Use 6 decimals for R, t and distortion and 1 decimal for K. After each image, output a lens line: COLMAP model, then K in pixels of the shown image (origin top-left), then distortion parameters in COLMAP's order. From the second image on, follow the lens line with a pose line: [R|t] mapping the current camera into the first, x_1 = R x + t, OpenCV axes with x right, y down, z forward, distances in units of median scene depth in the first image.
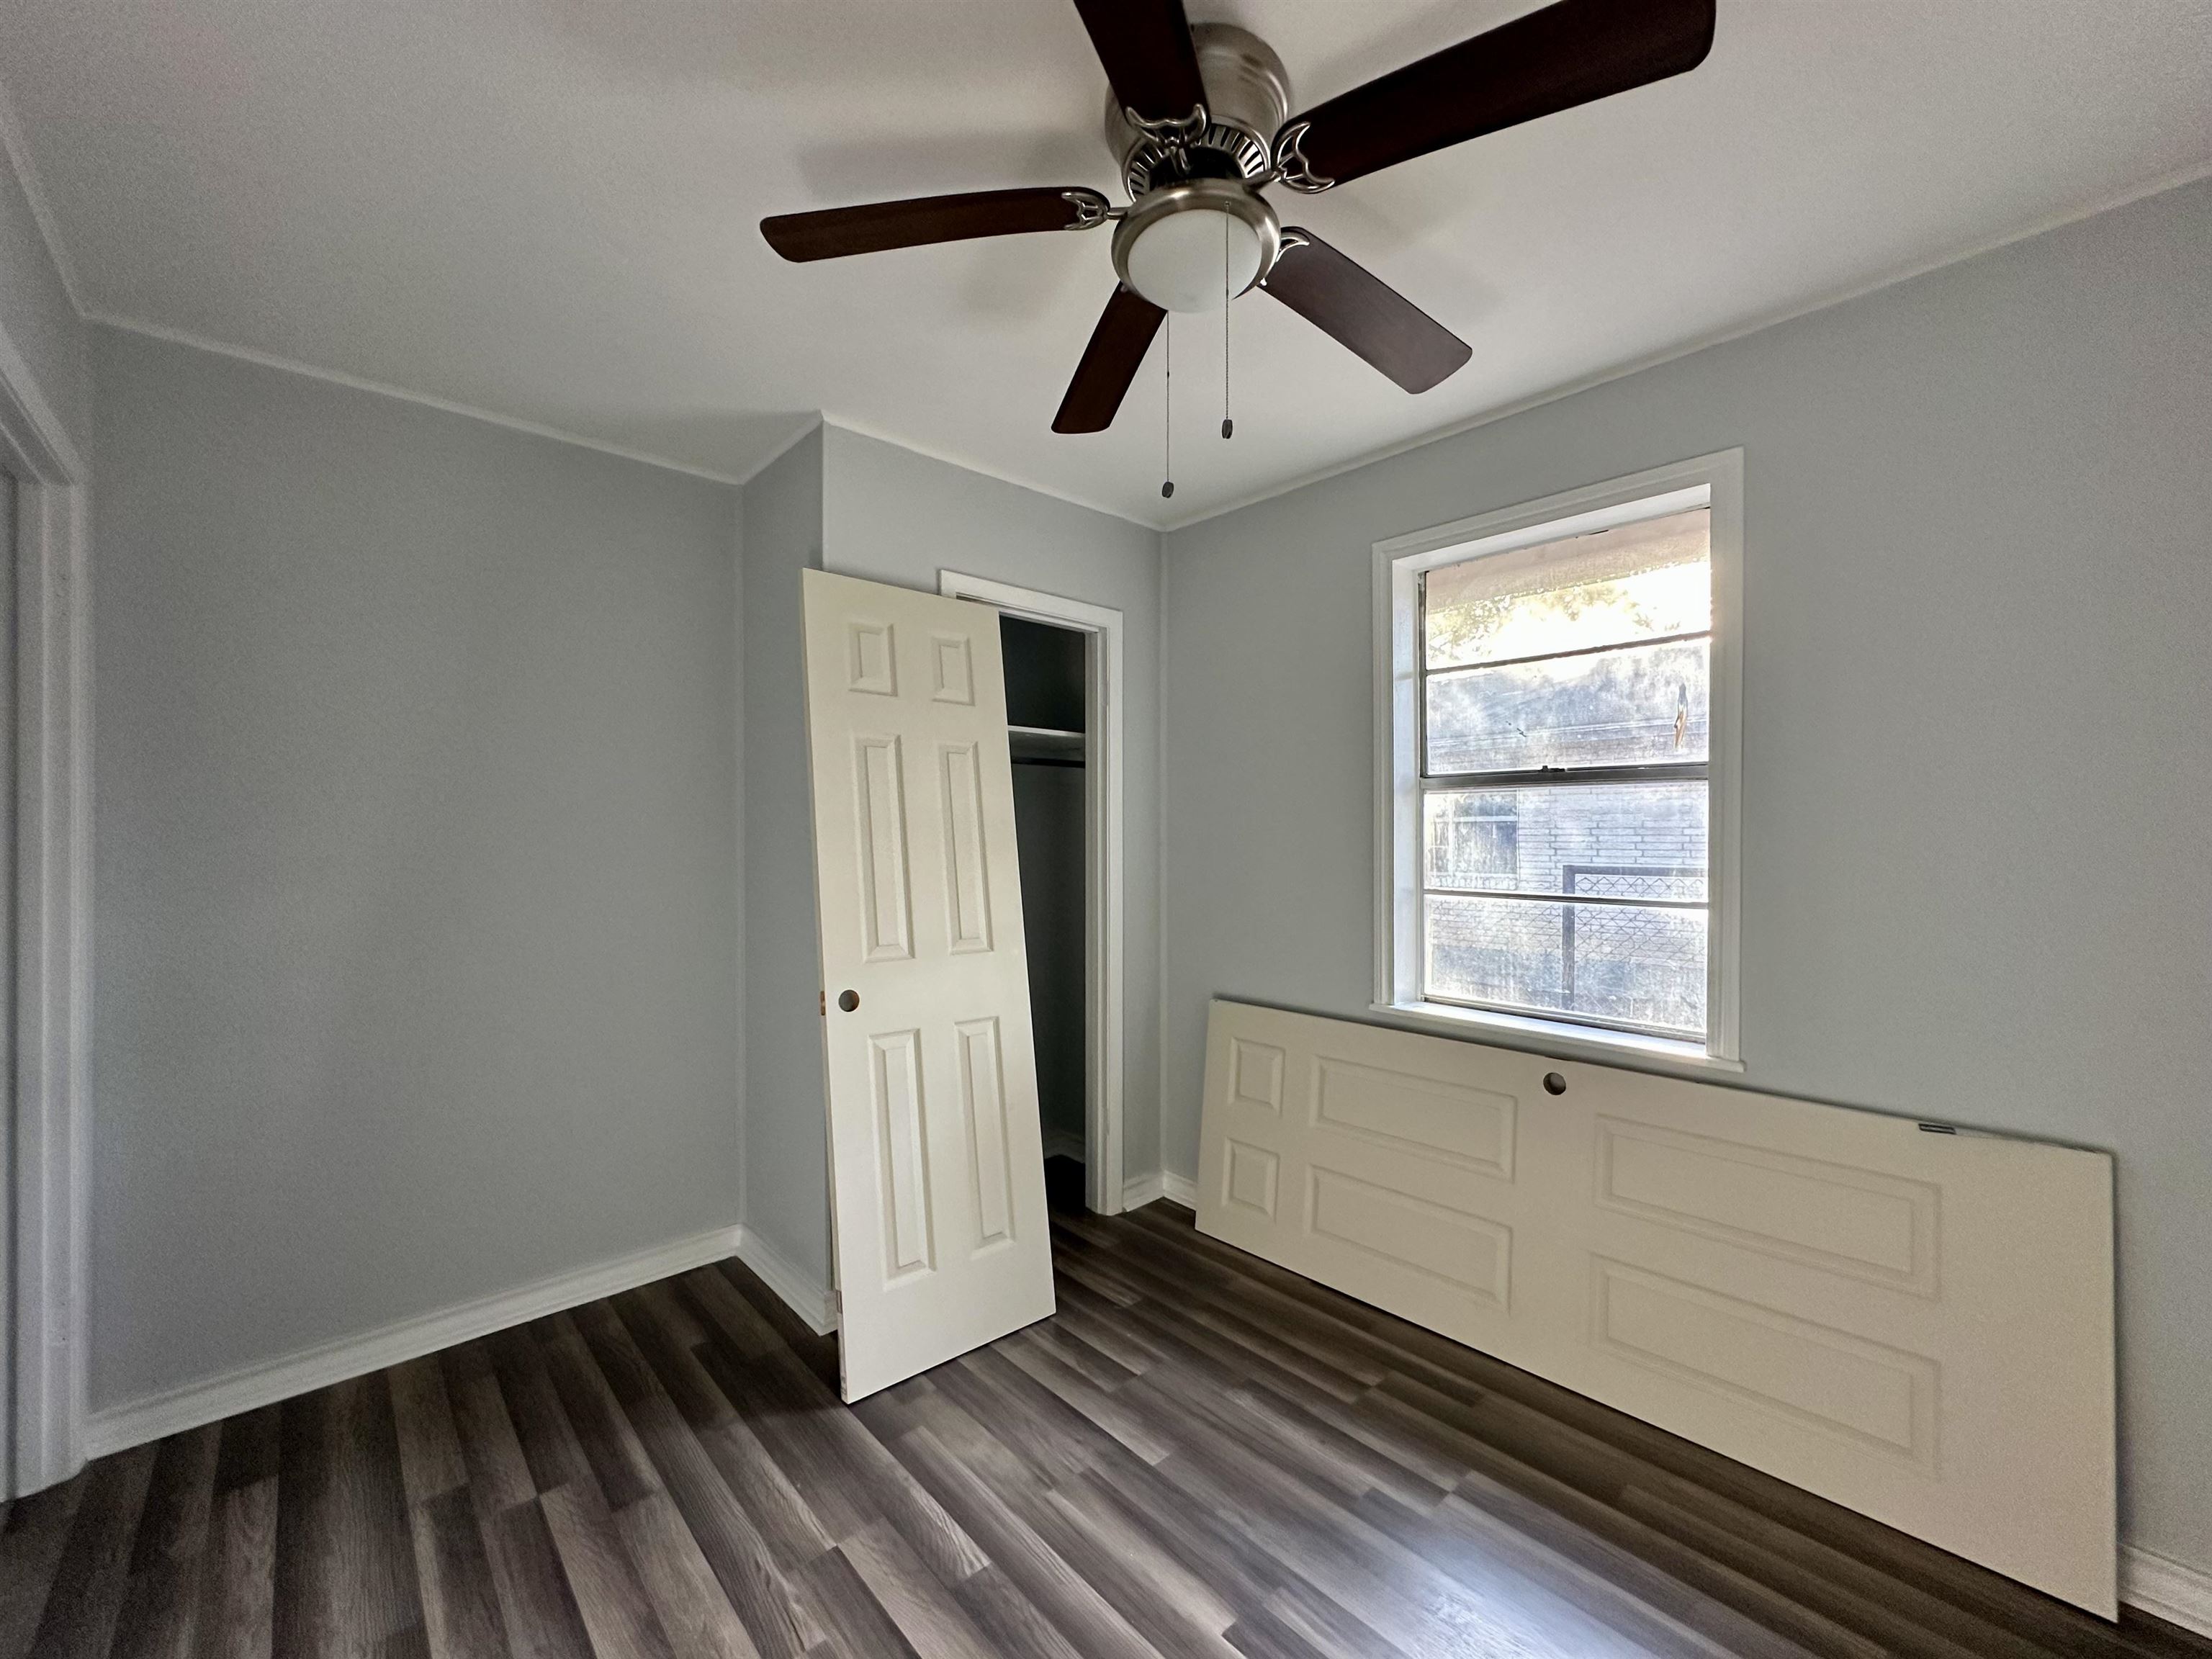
lens RADIAL K [[883.4, 0, 1093.5], [0, 883.4, 825.6], [0, 0, 1]] dist [-0.002700, 0.001110]
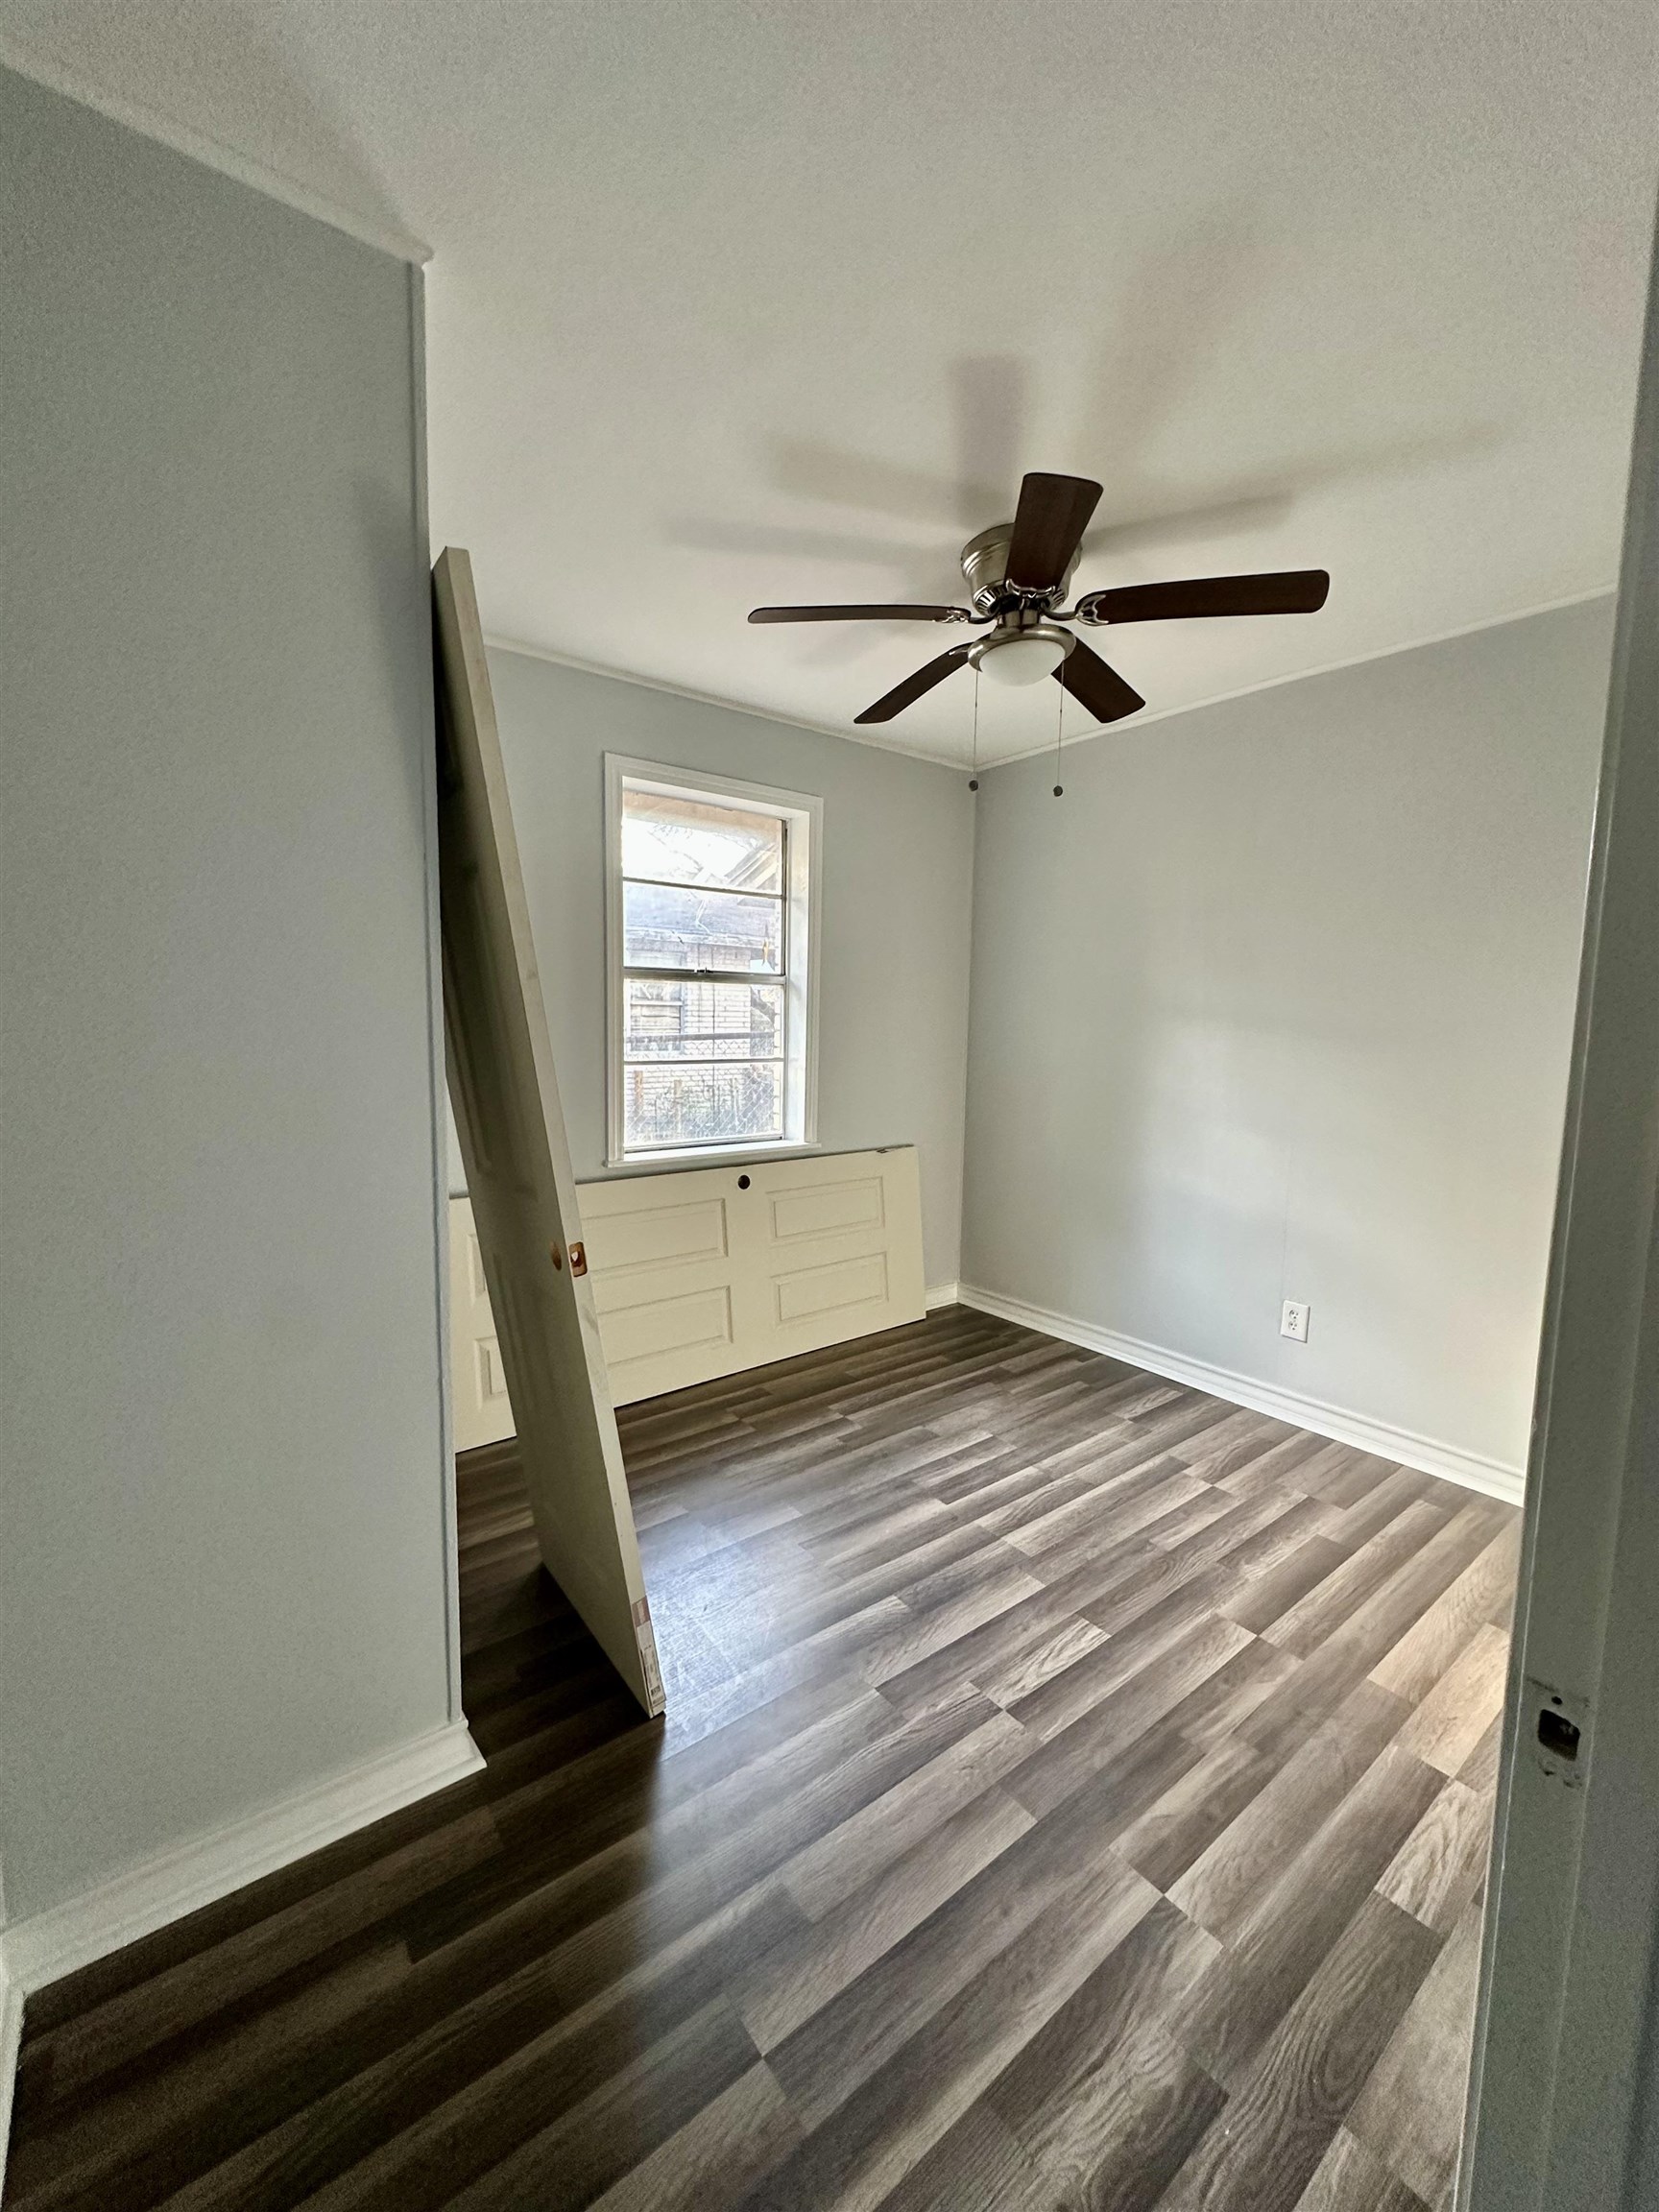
lens RADIAL K [[883.4, 0, 834.4], [0, 883.4, 1110.5], [0, 0, 1]] dist [-0.002700, 0.001110]
pose [[0.072092, -0.105863, 0.991764, -1.124873], [-0.019977, 0.993999, 0.107553, 0.003378], [-0.997198, -0.027566, 0.069544, 0.870747]]
